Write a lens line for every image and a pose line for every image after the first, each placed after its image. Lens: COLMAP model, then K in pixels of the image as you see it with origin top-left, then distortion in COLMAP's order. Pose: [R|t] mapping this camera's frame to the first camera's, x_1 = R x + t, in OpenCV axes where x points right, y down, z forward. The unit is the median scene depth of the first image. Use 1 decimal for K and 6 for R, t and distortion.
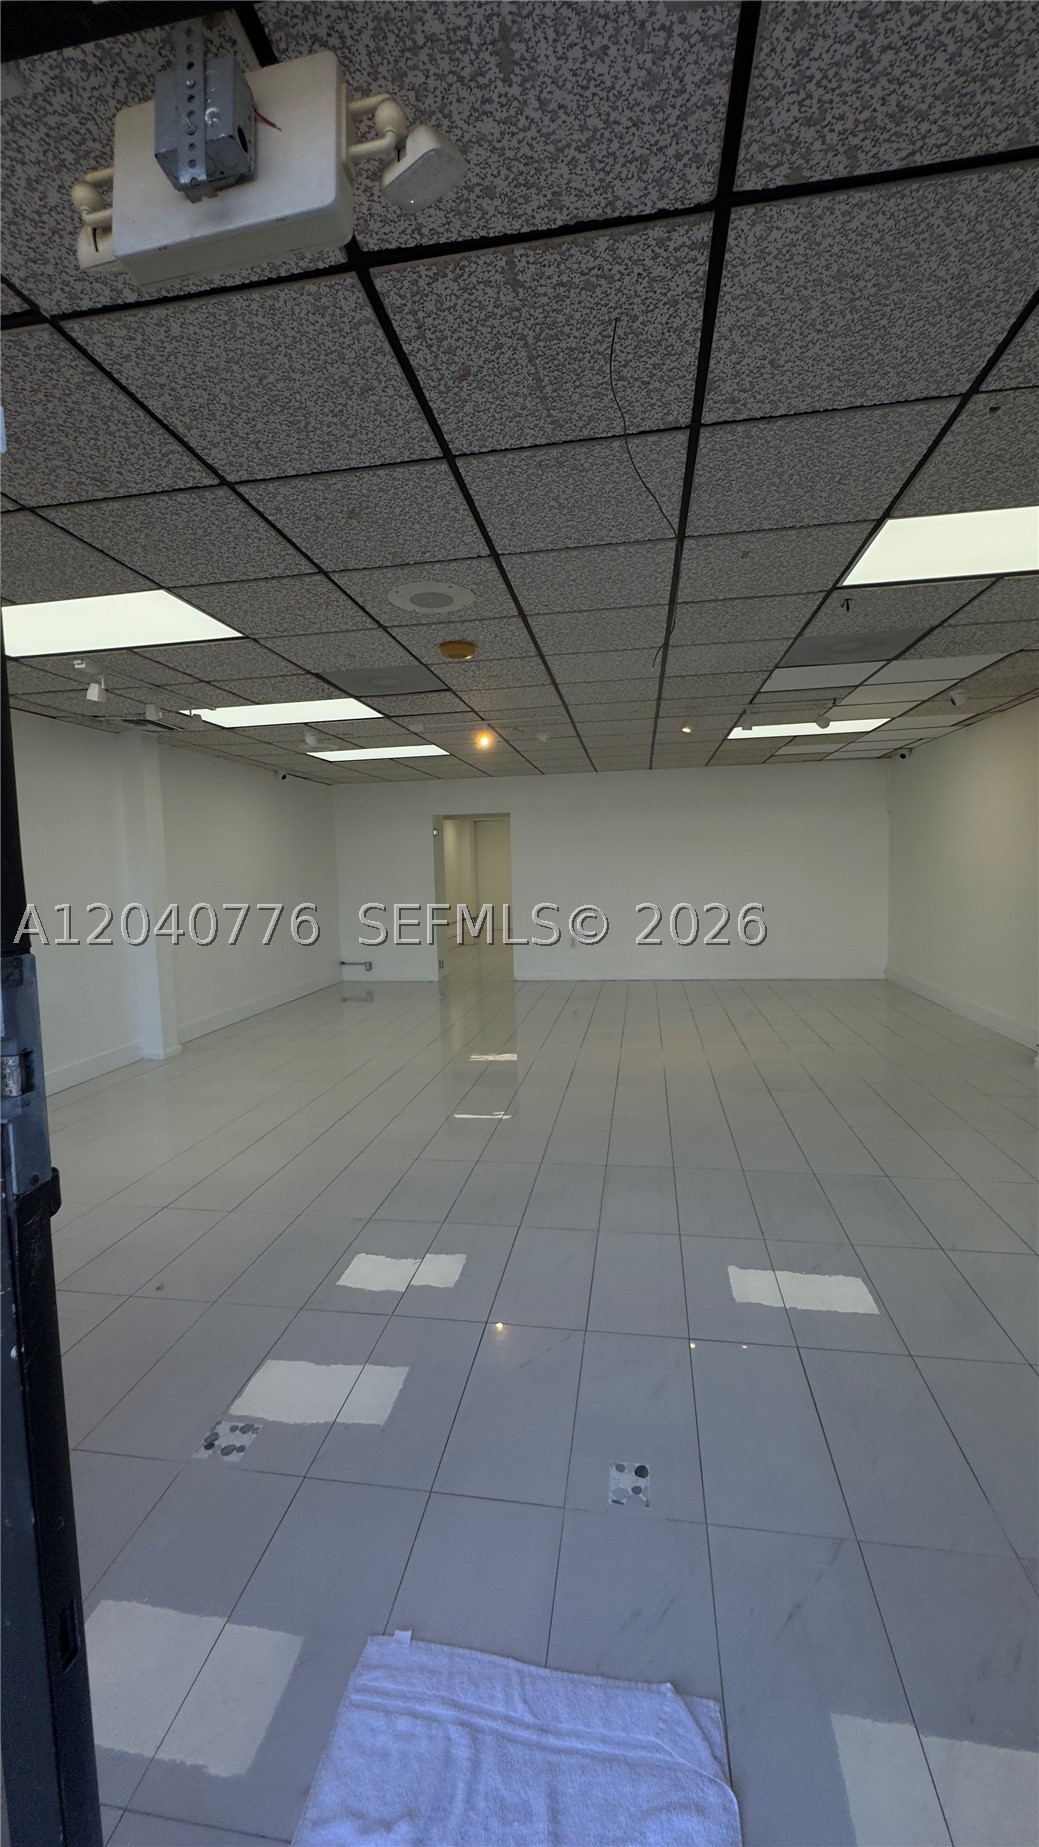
lens RADIAL K [[739.6, 0, 521.2], [0, 739.6, 941.8], [0, 0, 1]] dist [-0.000195, 0.001138]
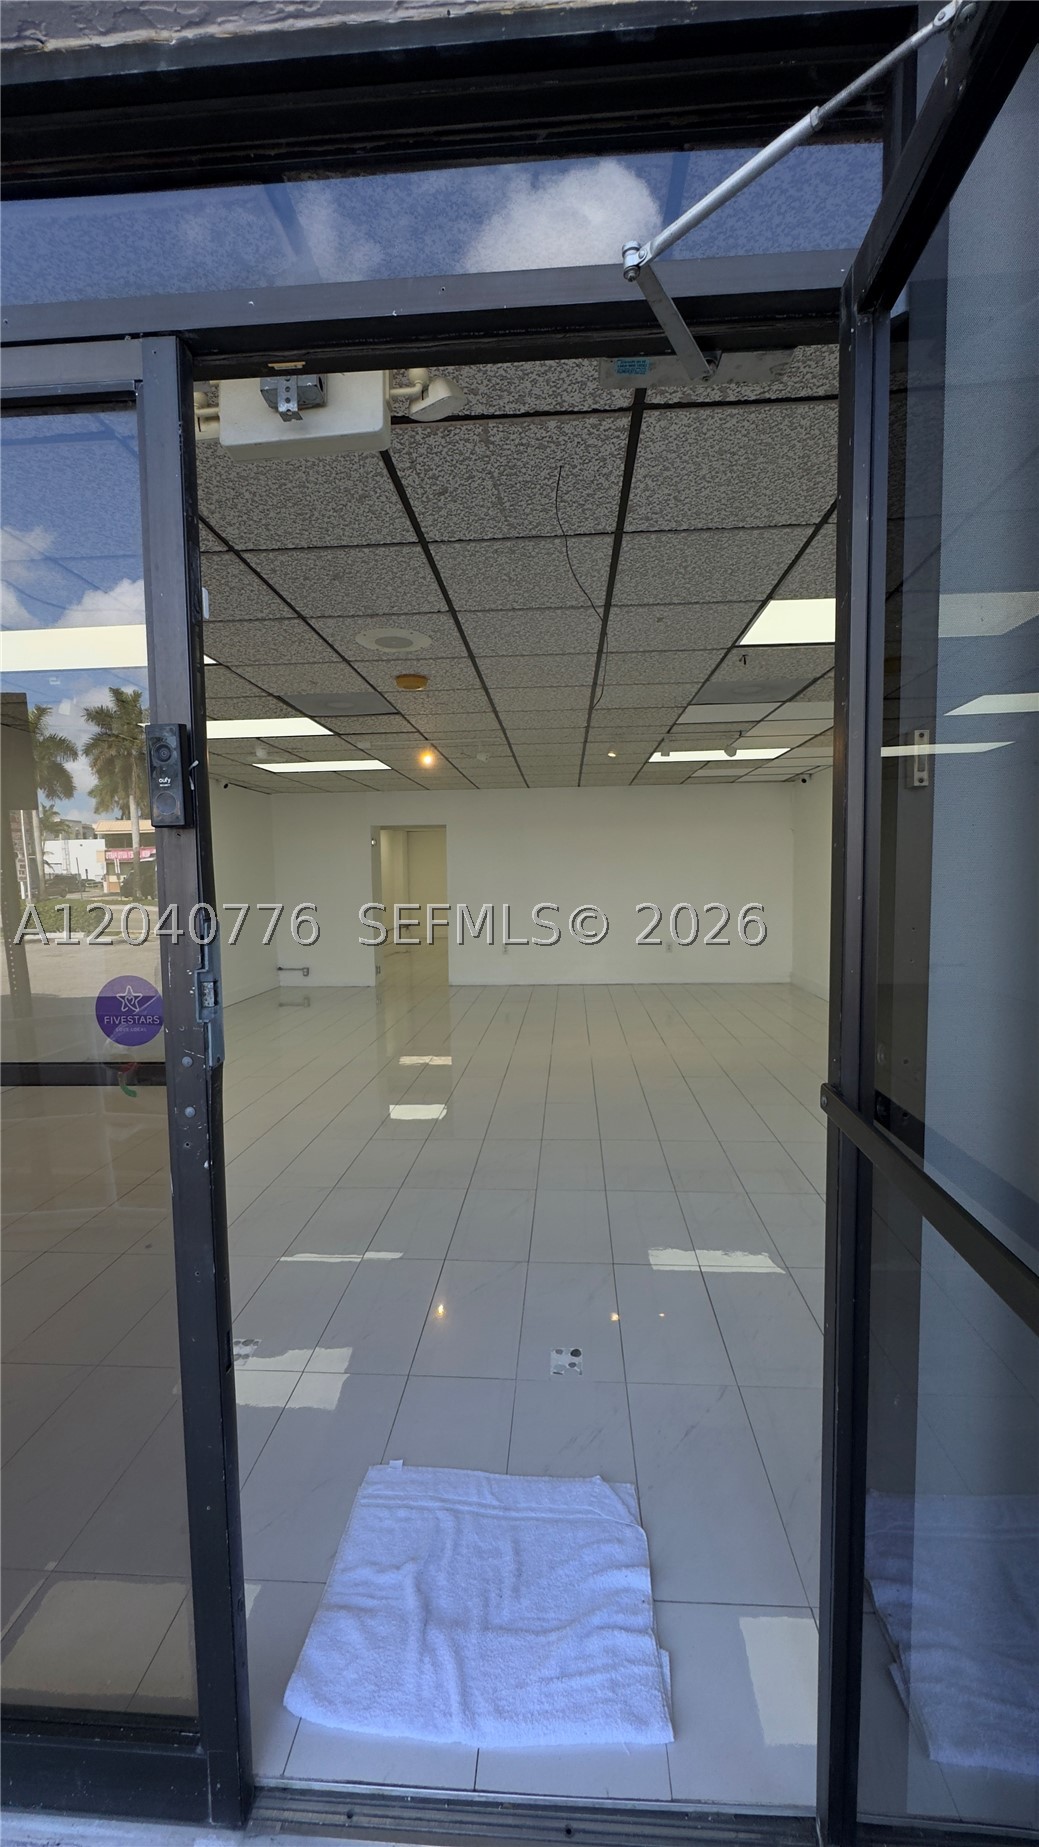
lens RADIAL K [[739.6, 0, 520.3], [0, 739.6, 944.6], [0, 0, 1]] dist [-0.000195, 0.001138]
pose [[0.995282, 0.003907, 0.096950, -0.042180], [-0.002856, 0.999936, -0.010975, 0.023265], [-0.096986, 0.010646, 0.995229, -0.187980]]
